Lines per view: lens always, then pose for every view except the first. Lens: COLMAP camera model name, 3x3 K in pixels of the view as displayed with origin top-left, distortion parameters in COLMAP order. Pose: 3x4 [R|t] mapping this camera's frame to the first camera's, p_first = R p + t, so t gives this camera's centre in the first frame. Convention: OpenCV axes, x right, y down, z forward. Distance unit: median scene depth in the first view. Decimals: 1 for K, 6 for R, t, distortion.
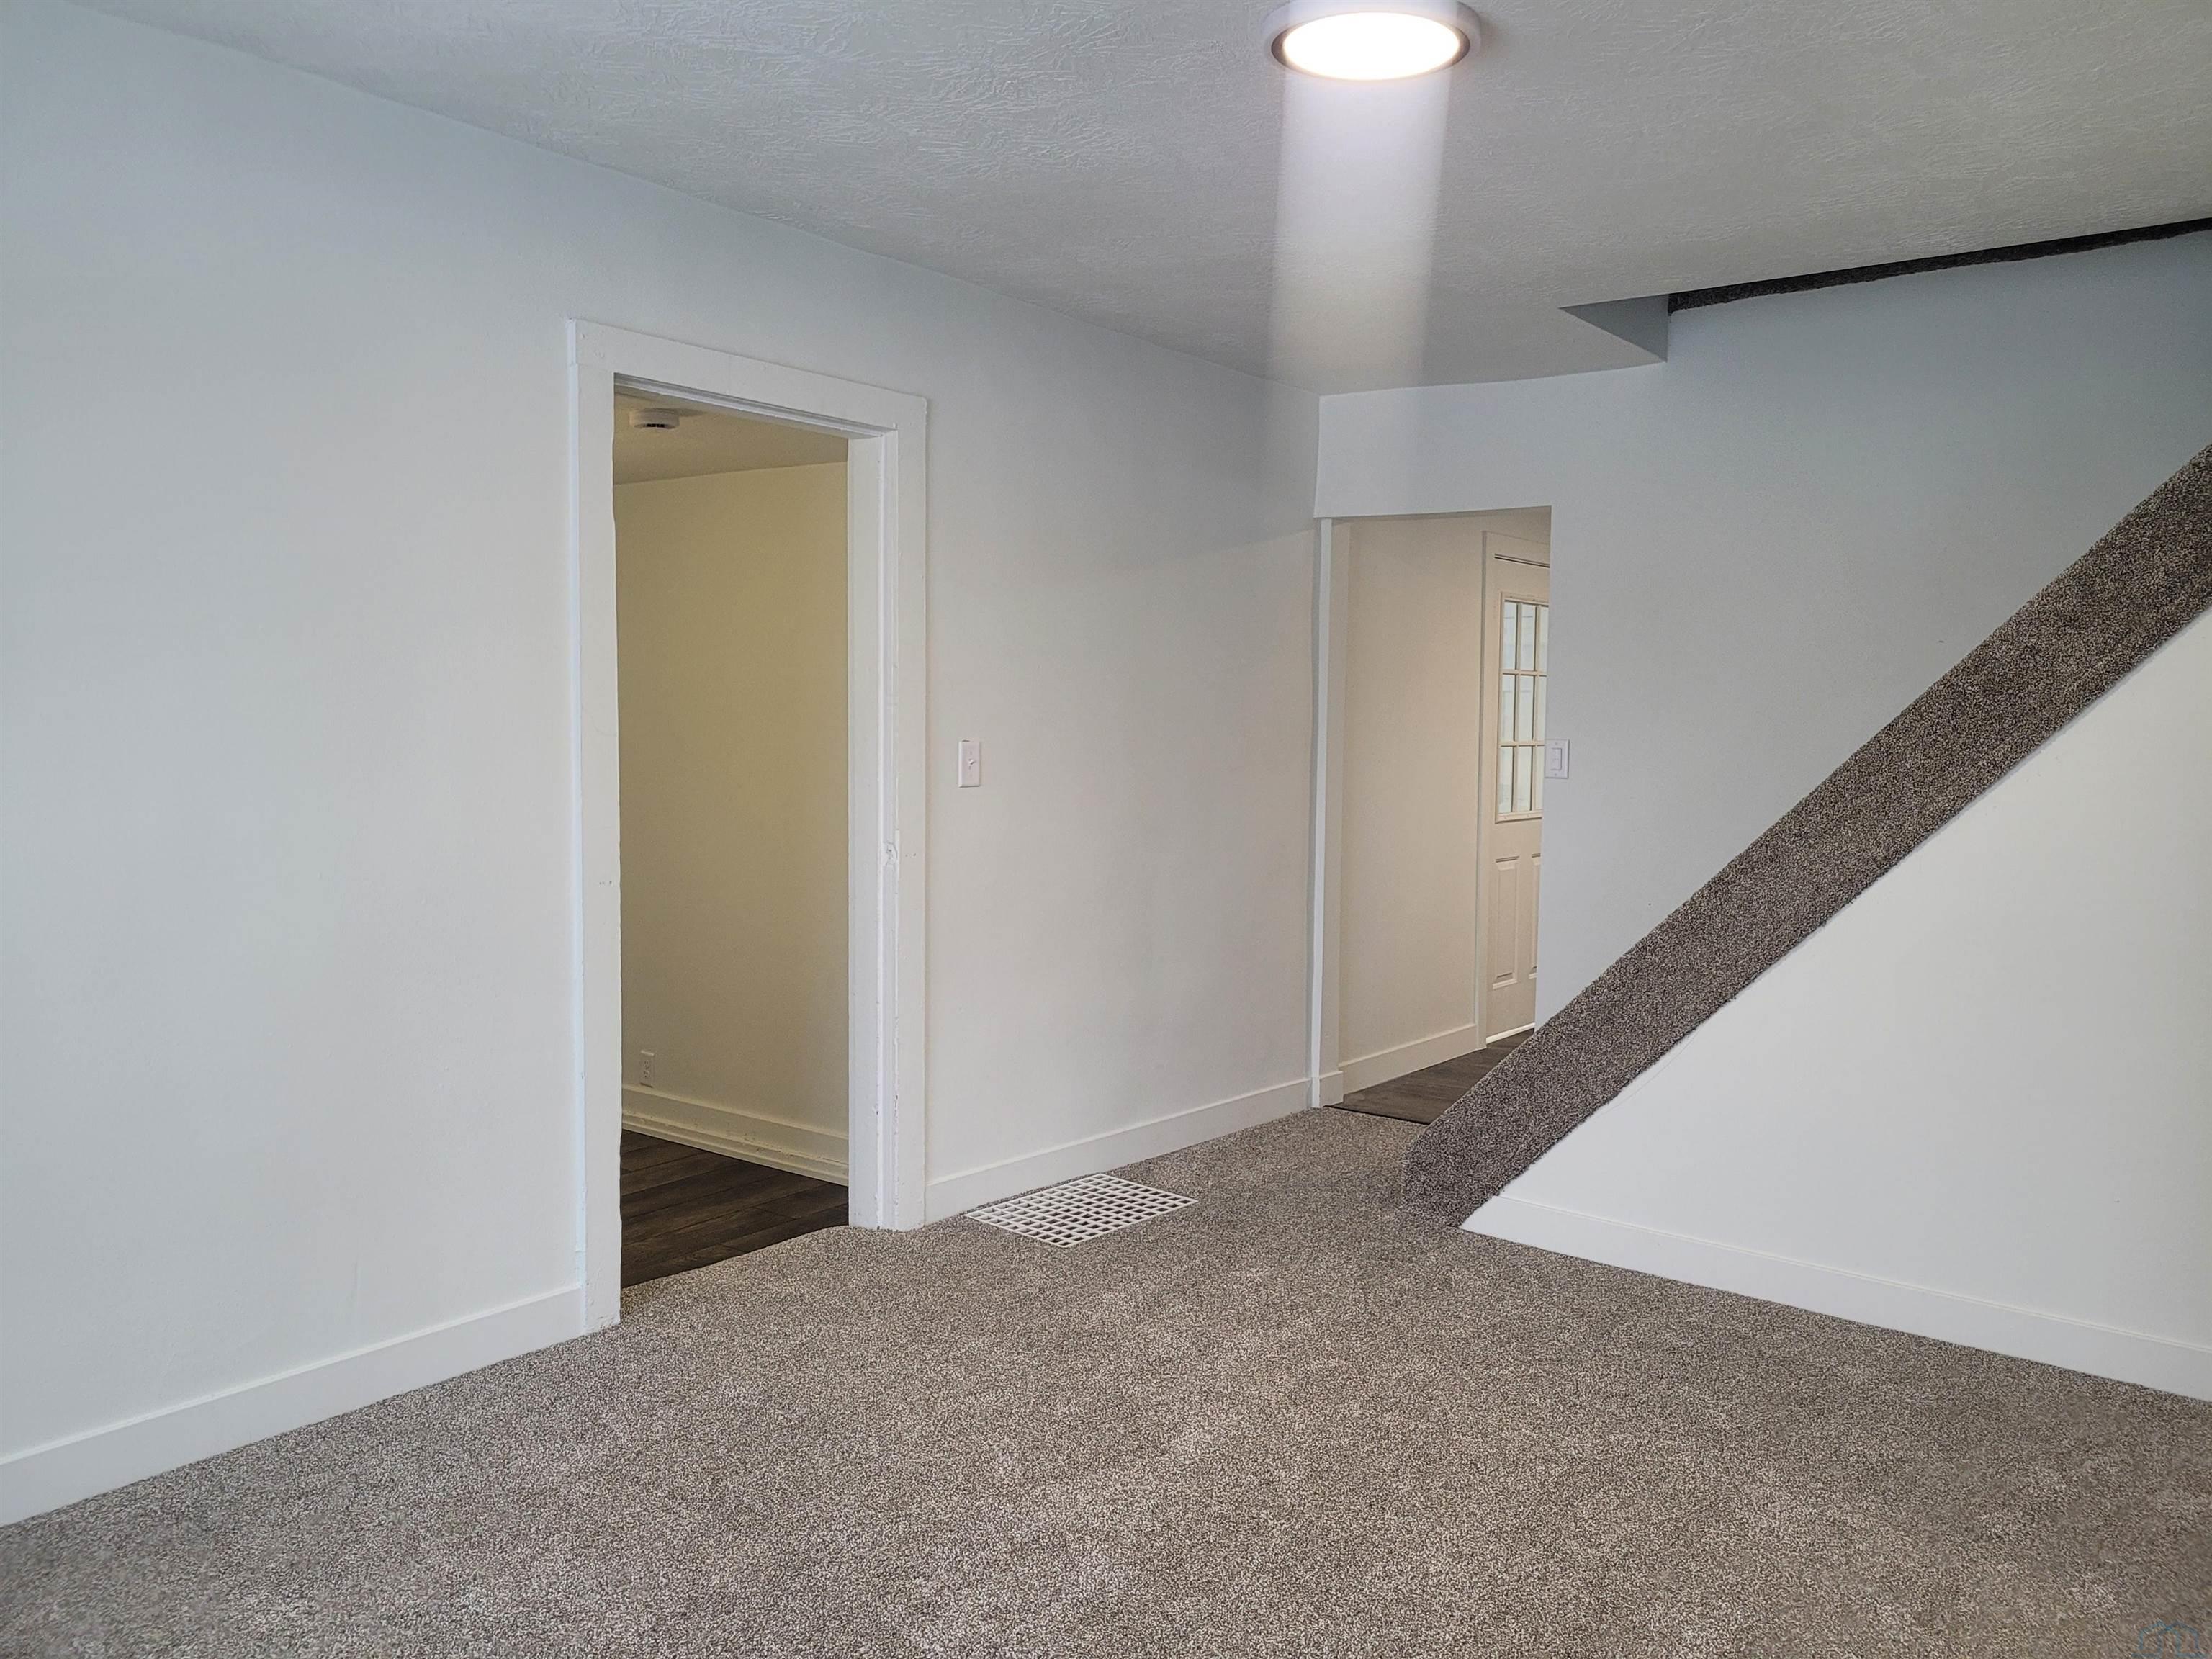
lens RADIAL K [[1686.5, 0, 1110.9], [0, 1686.5, 816.6], [0, 0, 1]] dist [0.056235, -0.051277]
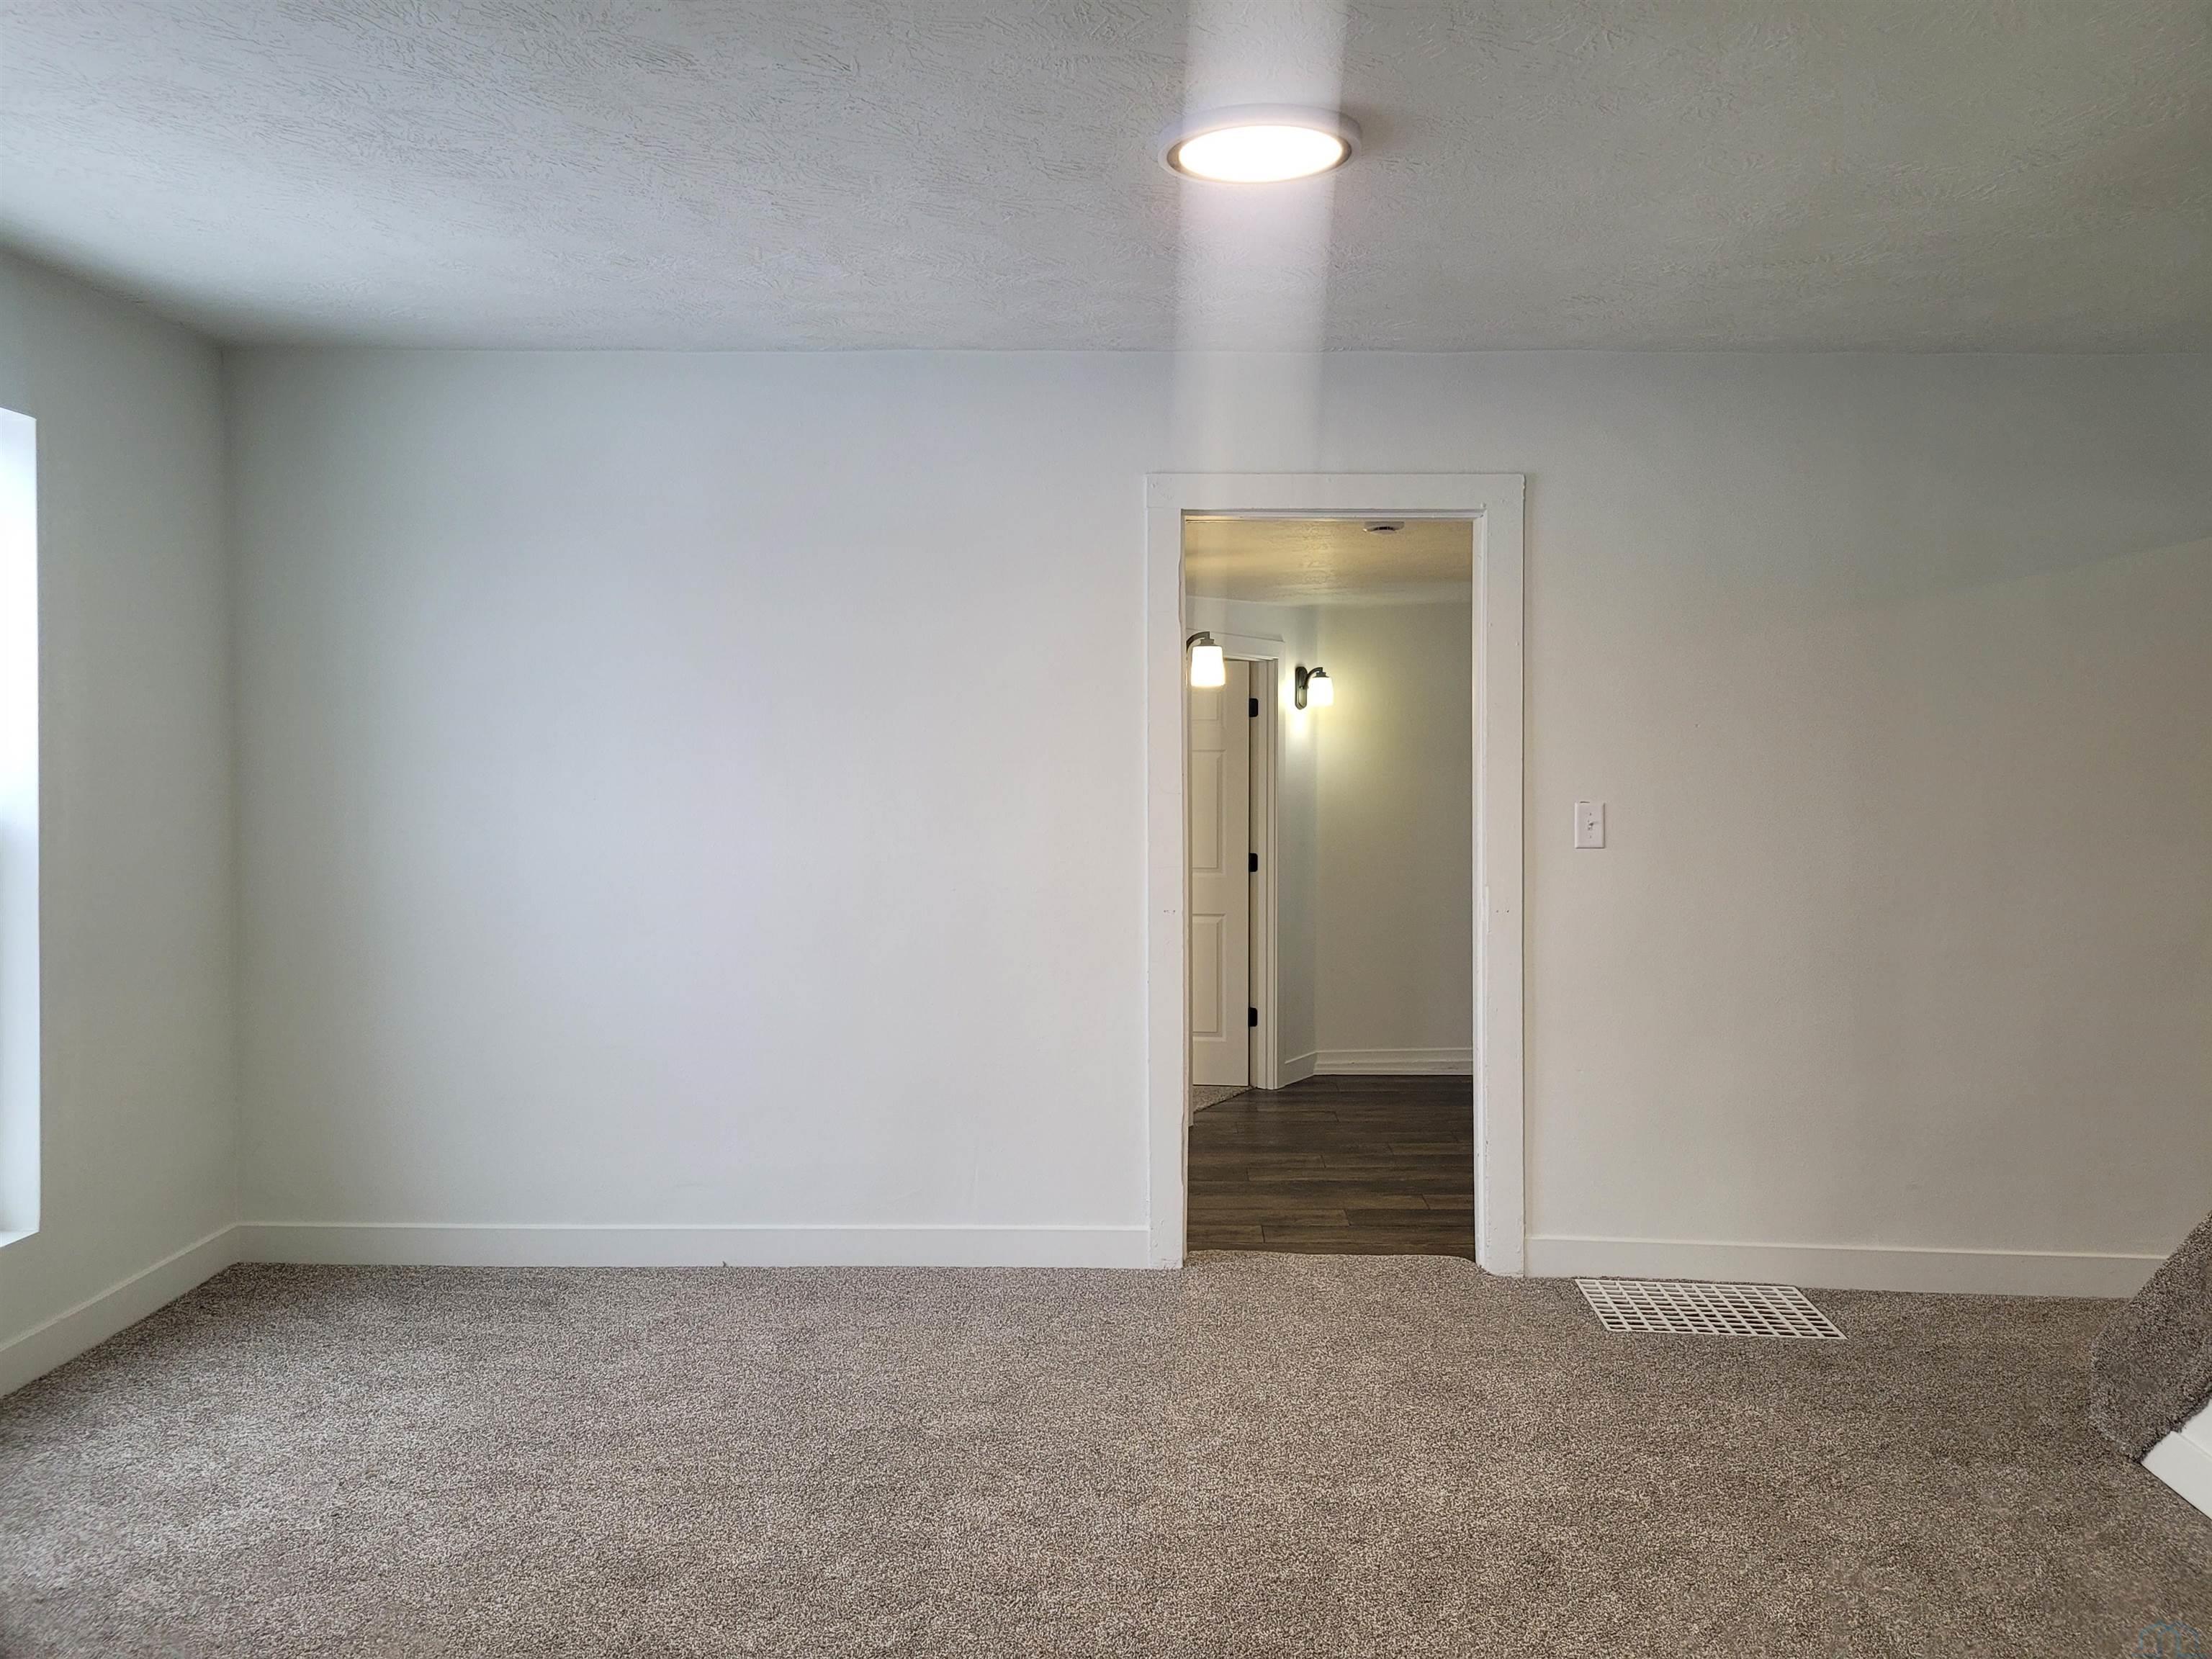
lens RADIAL K [[1686.5, 0, 1102.8], [0, 1686.5, 755.5], [0, 0, 1]] dist [0.056235, -0.051277]
pose [[0.598961, -0.004159, -0.800767, 0.545094], [-0.048995, 0.997923, -0.041830, -0.015822], [0.799278, 0.064288, 0.597513, 0.162657]]
